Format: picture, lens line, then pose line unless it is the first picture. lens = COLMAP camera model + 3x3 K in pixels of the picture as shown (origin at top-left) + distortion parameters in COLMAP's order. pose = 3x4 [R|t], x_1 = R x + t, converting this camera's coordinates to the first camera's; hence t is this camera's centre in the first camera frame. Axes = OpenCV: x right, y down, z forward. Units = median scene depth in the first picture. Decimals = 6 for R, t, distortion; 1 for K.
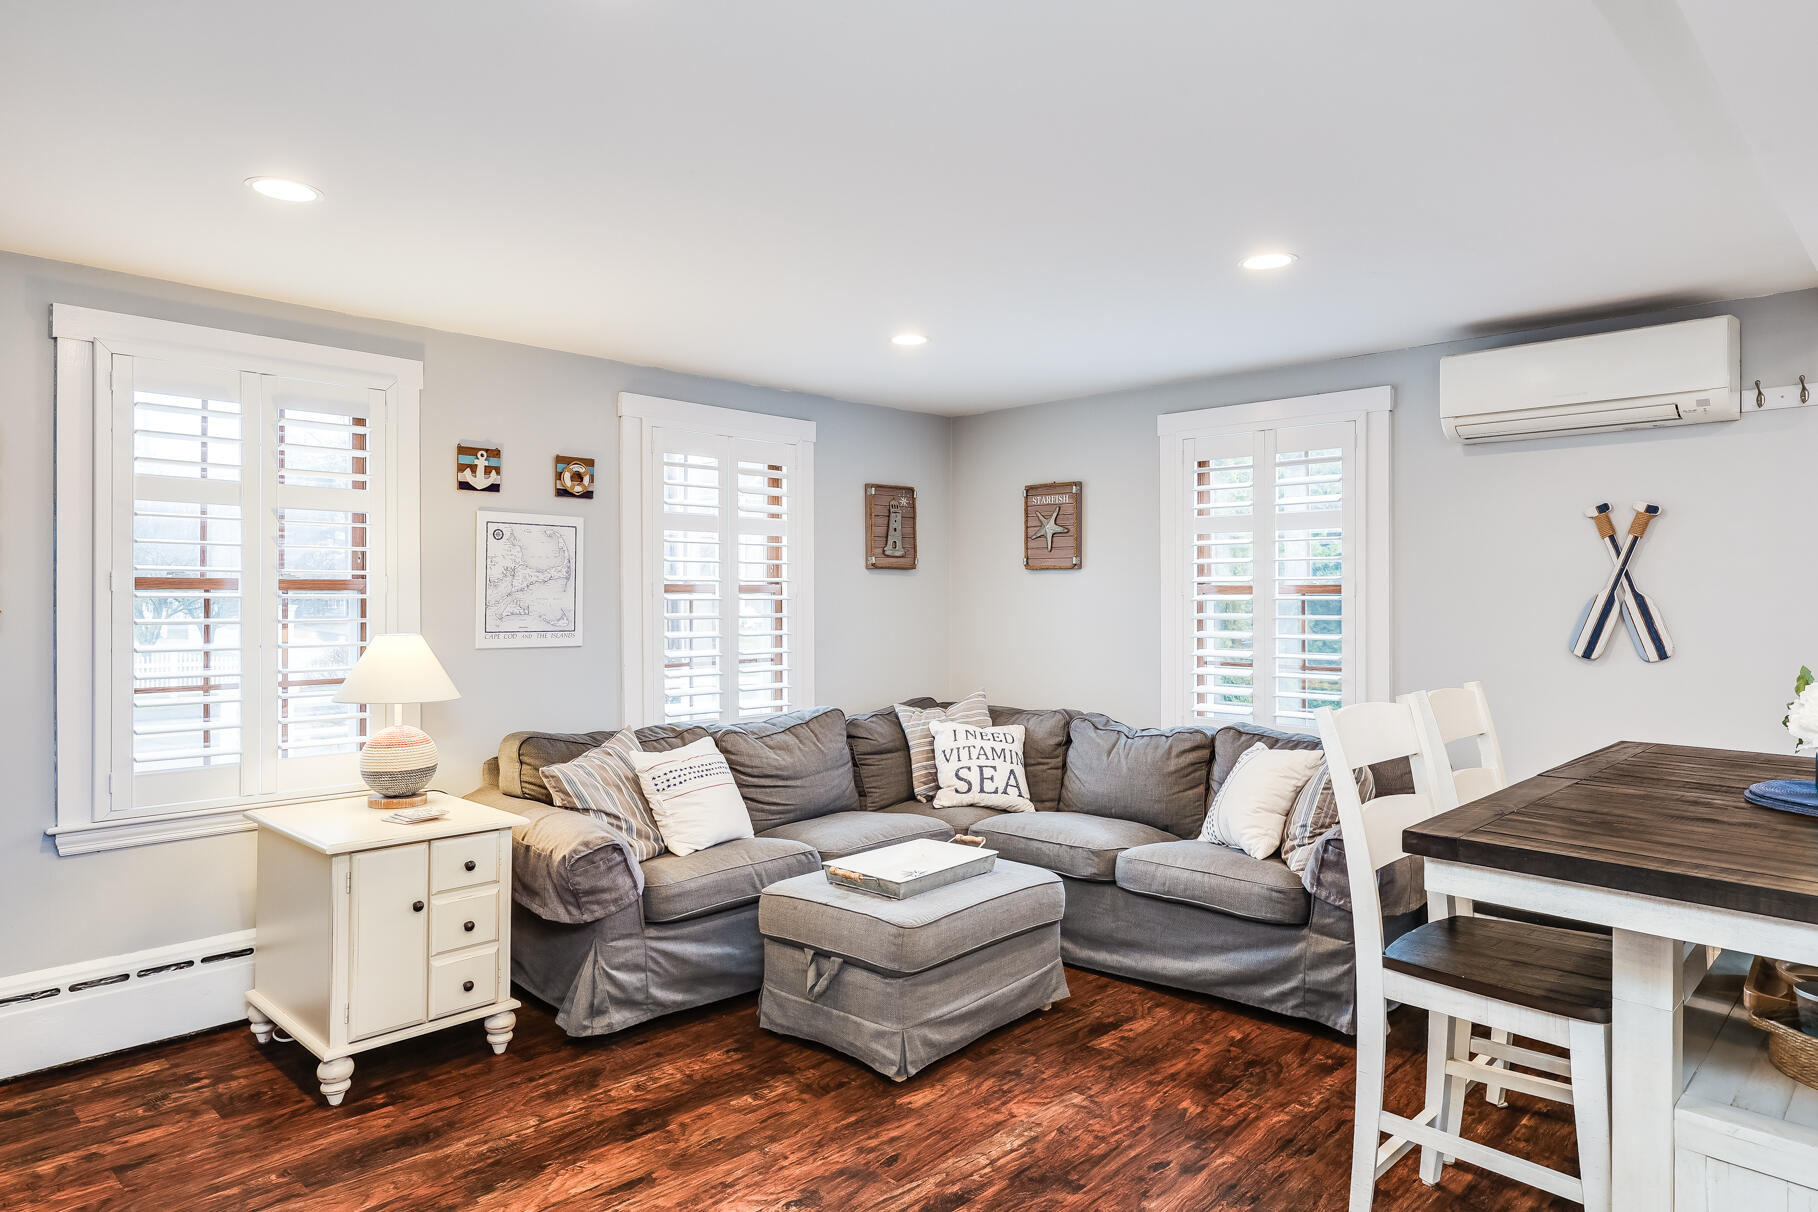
lens RADIAL K [[1102.8, 0, 910.8], [0, 1102.8, 592.4], [0, 0, 1]] dist [0.013375, 0.002389]
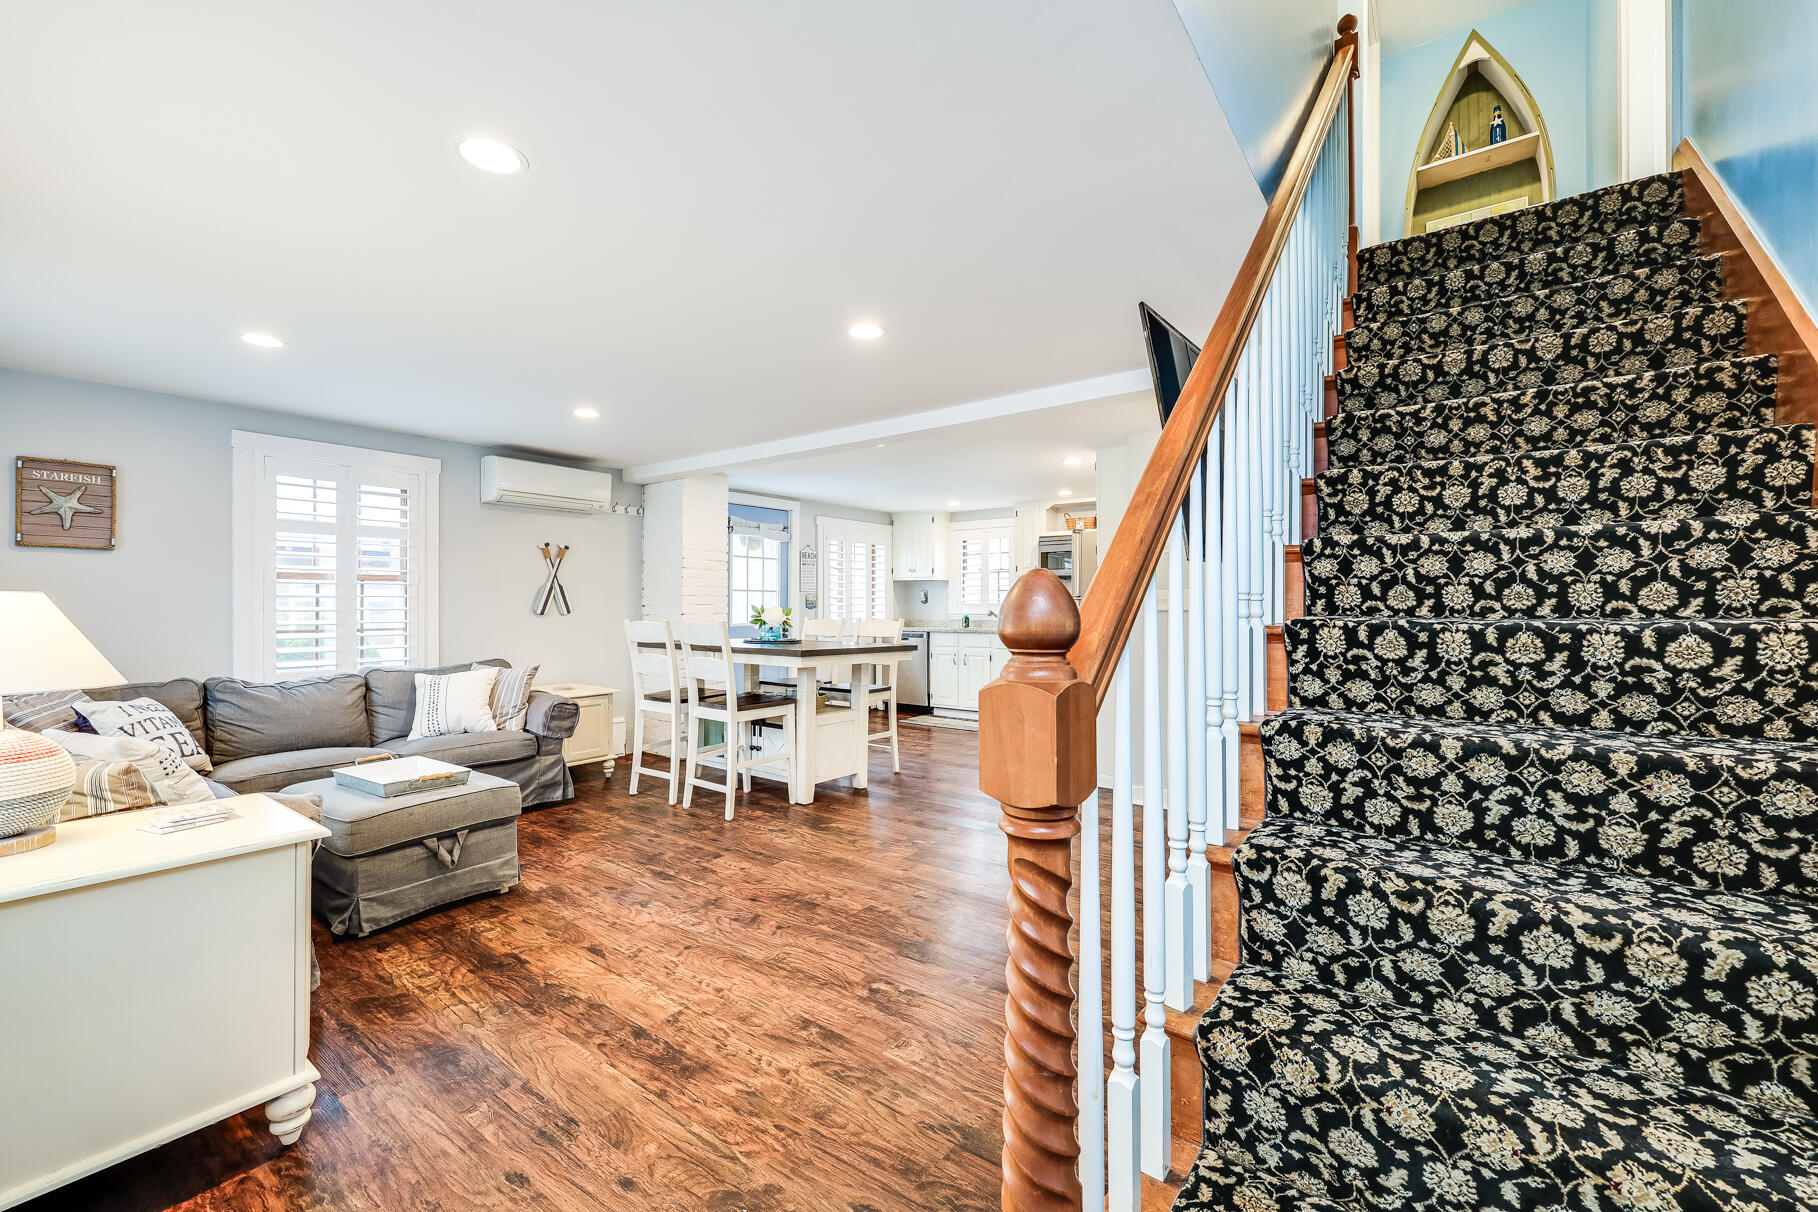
lens RADIAL K [[728.7, 0, 912.3], [0, 728.7, 602.2], [0, 0, 1]] dist [0.007160, -0.000776]
pose [[-0.119105, 0.002833, 0.992878, -0.896728], [-0.004278, 0.999985, -0.003367, 0.038813], [-0.992872, -0.004649, -0.119092, 0.475528]]
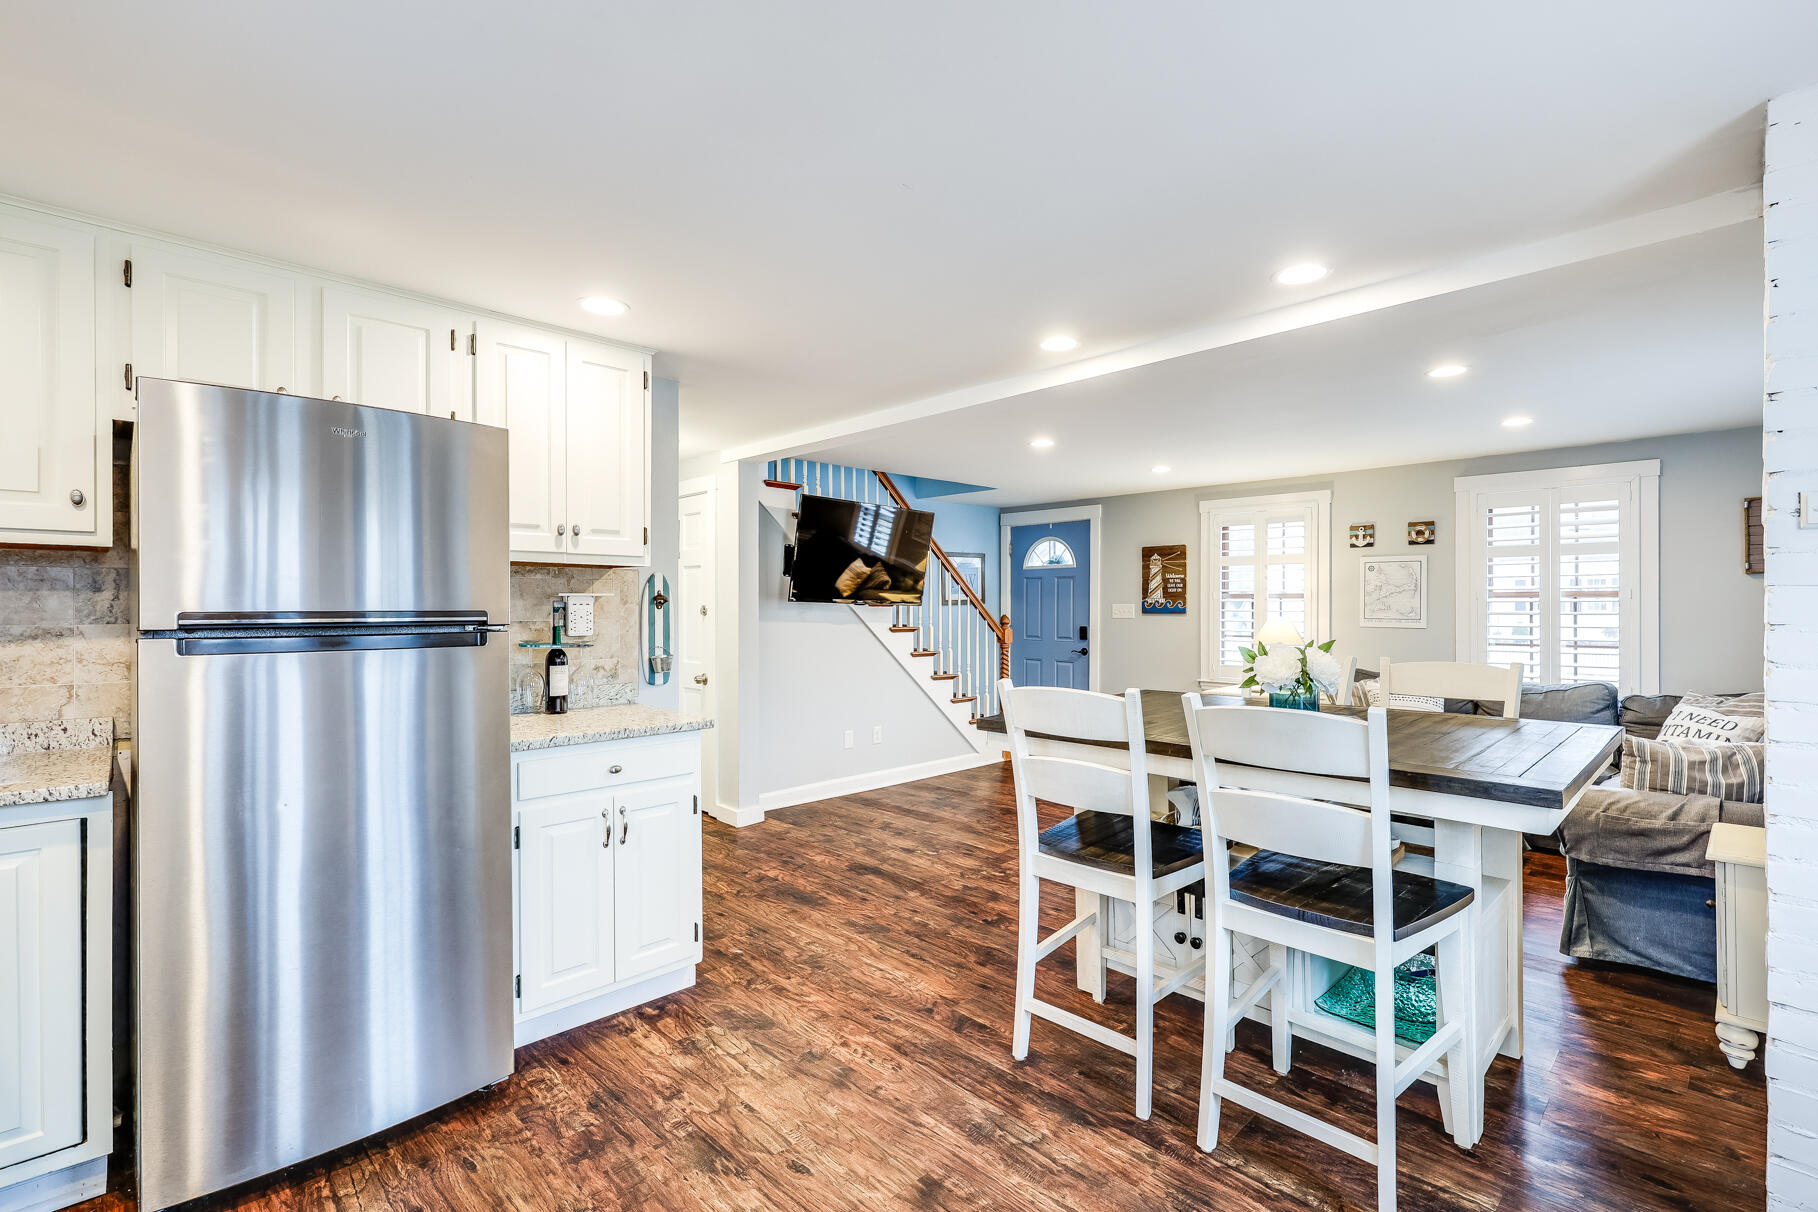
lens RADIAL K [[825.4, 0, 914.8], [0, 825.4, 606.5], [0, 0, 1]] dist [-0.001098, 0.000940]
pose [[-0.036441, 0.001318, -0.999335, 1.217234], [0.006654, 0.999977, 0.001076, 0.008013], [0.999314, -0.006611, -0.036449, 0.274635]]
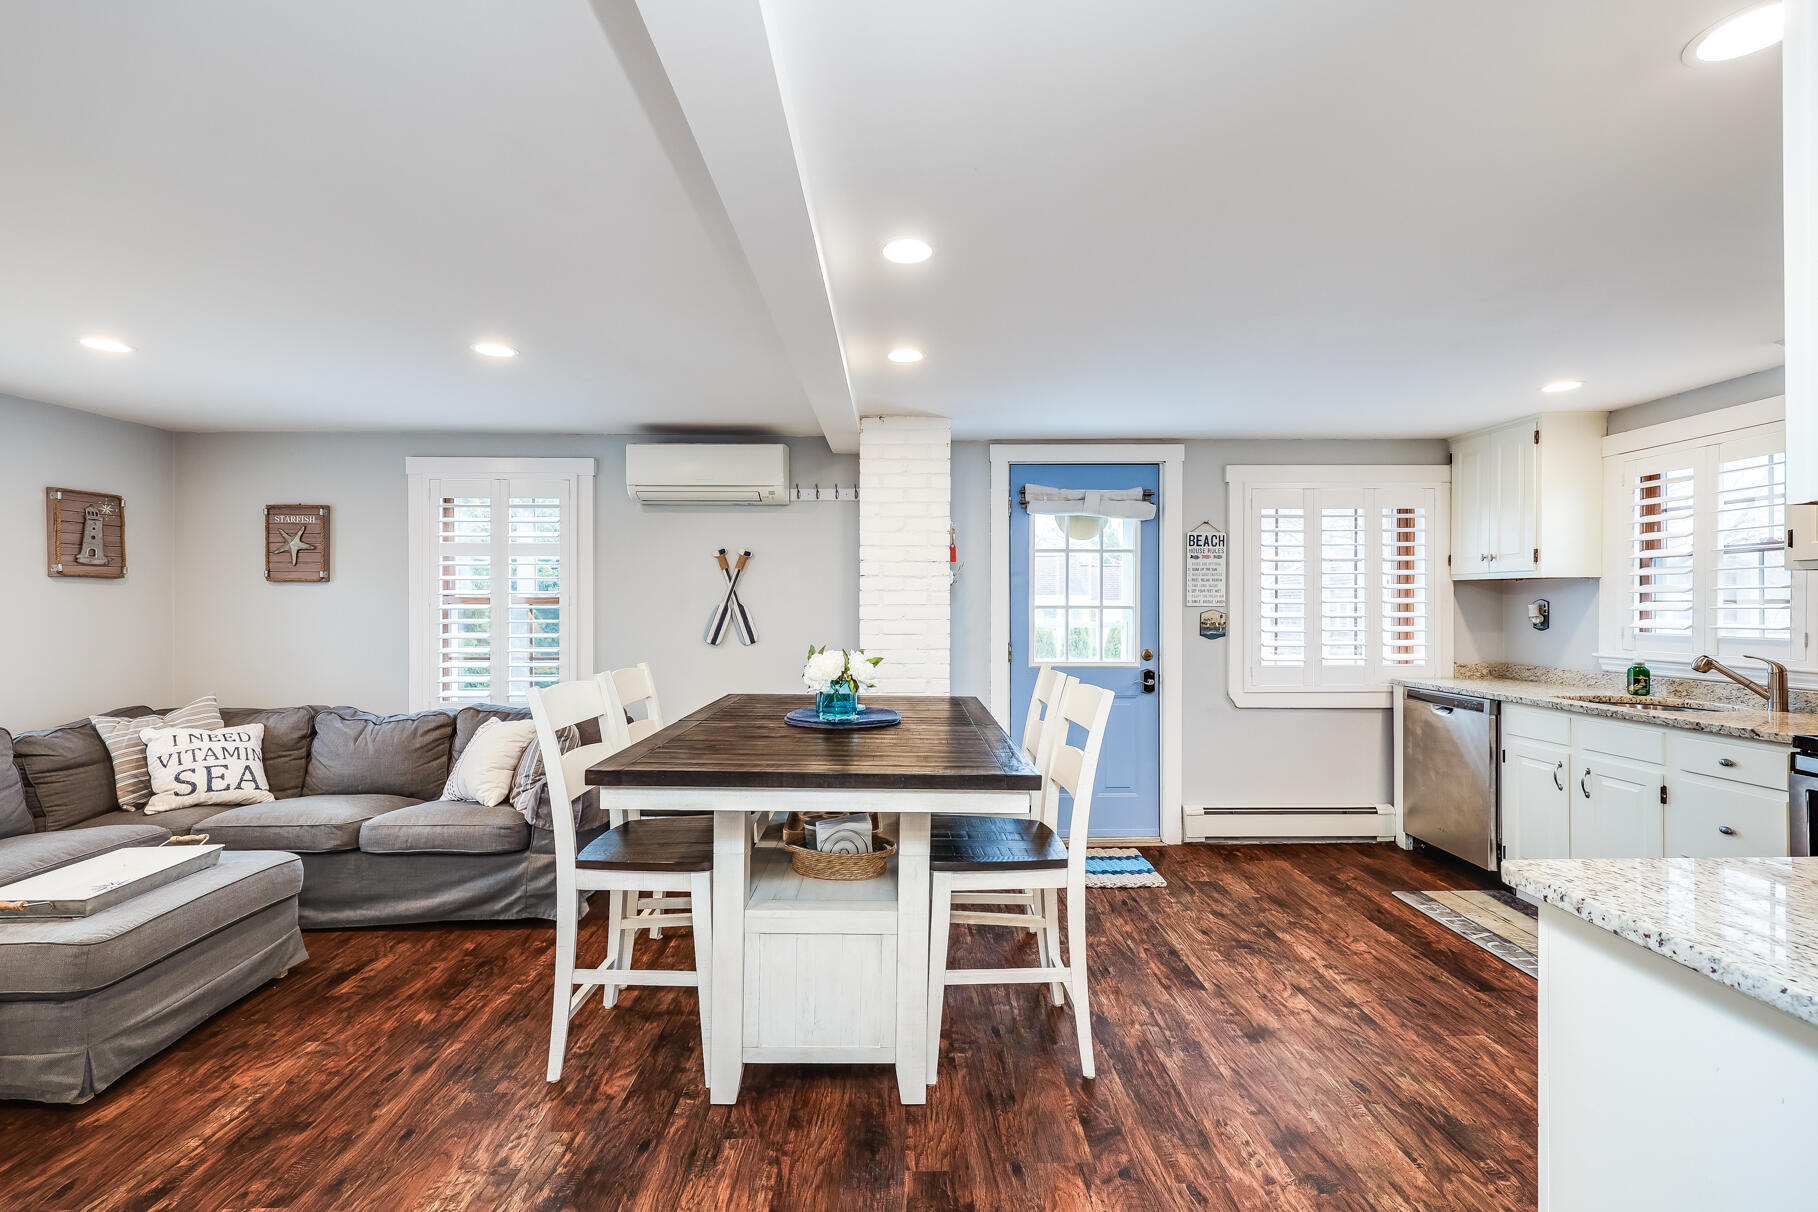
lens RADIAL K [[775.0, 0, 911.2], [0, 775.0, 605.9], [0, 0, 1]] dist [0.004301, -0.000001]
pose [[0.708730, -0.000274, 0.705480, 0.018842], [-0.002677, 0.999992, 0.003077, -0.000441], [-0.705475, -0.004070, 0.708723, -0.001721]]
